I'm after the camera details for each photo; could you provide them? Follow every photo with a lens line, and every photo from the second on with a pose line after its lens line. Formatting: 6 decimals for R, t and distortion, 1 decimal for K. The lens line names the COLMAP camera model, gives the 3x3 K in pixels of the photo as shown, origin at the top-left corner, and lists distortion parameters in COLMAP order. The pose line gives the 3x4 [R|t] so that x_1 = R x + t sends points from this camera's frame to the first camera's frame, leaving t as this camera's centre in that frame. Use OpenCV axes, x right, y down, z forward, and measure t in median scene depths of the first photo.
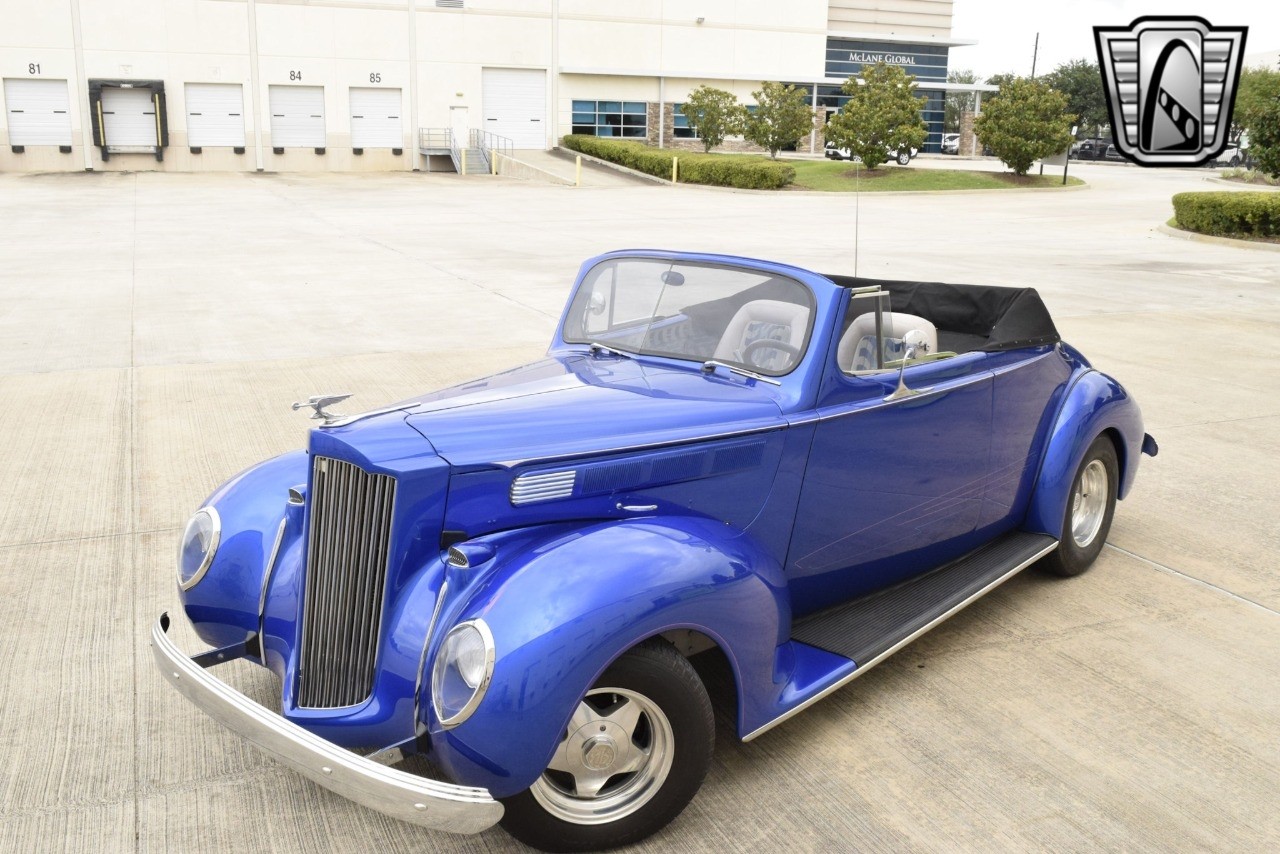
lens RADIAL K [[1167.4, 0, 644.1], [0, 1167.4, 429.3], [0, 0, 1]] dist [-0.030139, 0.006138]
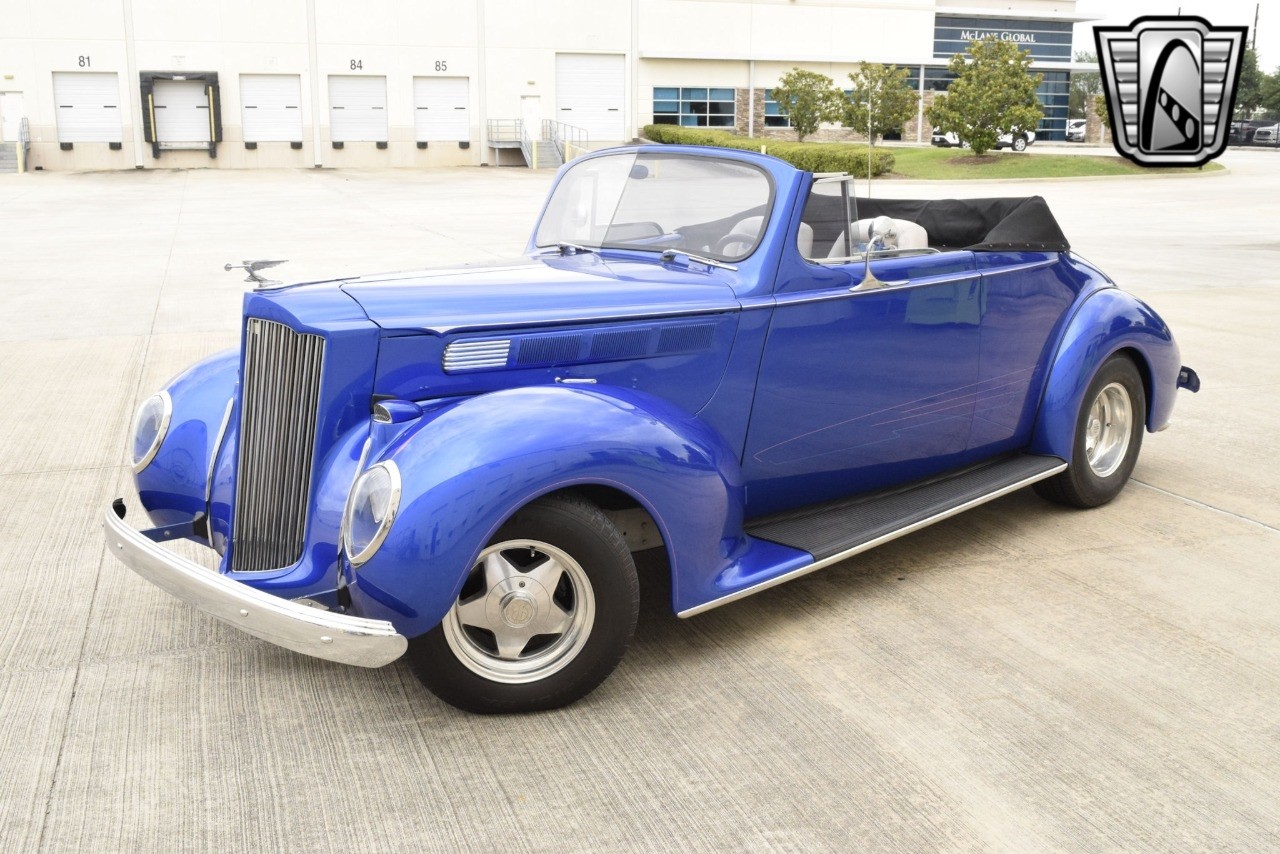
lens RADIAL K [[1287.9, 0, 646.6], [0, 1287.9, 426.6], [0, 0, 1]] dist [-0.026803, 0.002434]
pose [[0.997379, 0.002357, -0.072313, 0.018562], [-0.003930, 0.999759, -0.021621, 0.018003], [0.072245, 0.021848, 0.997148, -0.011398]]
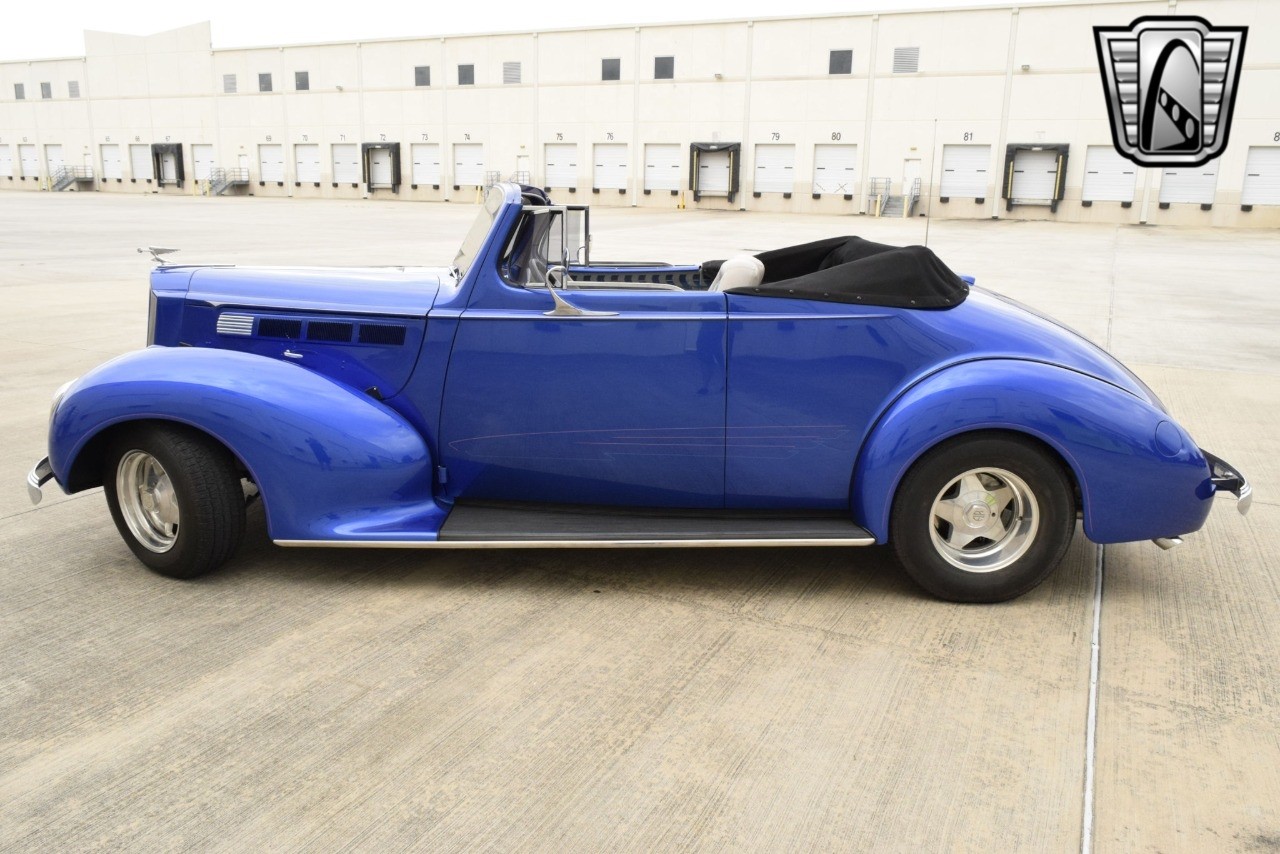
lens RADIAL K [[984.5, 0, 641.8], [0, 984.5, 428.1], [0, 0, 1]] dist [-0.017755, 0.003224]
pose [[0.668081, 0.175292, -0.723146, 0.149840], [-0.188594, 0.980011, 0.063324, 0.000563], [0.719792, 0.094076, 0.687786, 0.074435]]
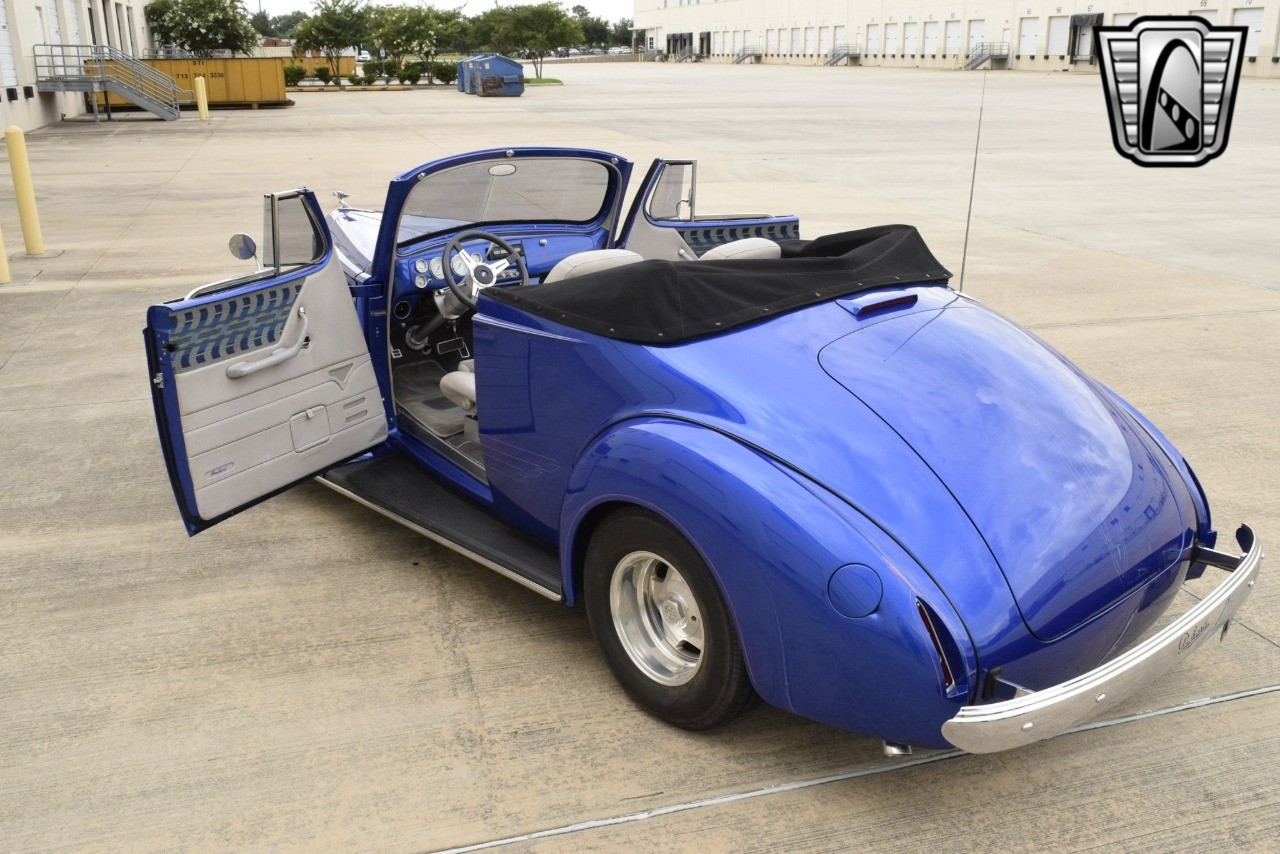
lens RADIAL K [[1134.0, 0, 643.7], [0, 1134.0, 426.5], [0, 0, 1]] dist [-0.032355, 0.009066]
pose [[-0.099921, 0.299540, -0.948837, 0.199298], [-0.230626, 0.920667, 0.314934, -0.048012], [0.967898, 0.250295, -0.022912, 0.207775]]
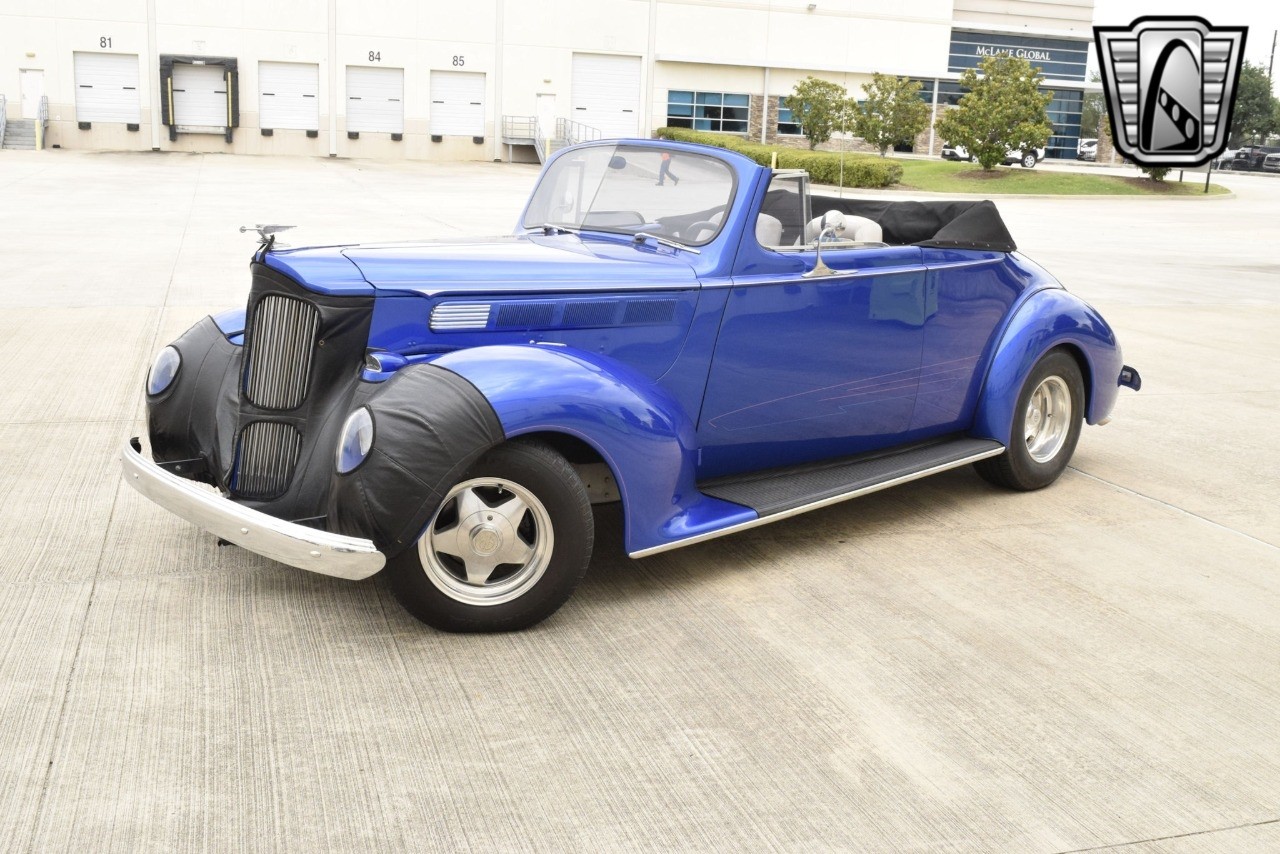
lens RADIAL K [[1287.9, 0, 646.6], [0, 1287.9, 426.6], [0, 0, 1]] dist [-0.026803, 0.002434]
pose [[0.996254, 0.042017, -0.075586, 0.025559], [-0.043904, 0.998760, -0.023476, 0.023673], [0.074506, 0.026707, 0.996863, -0.029126]]
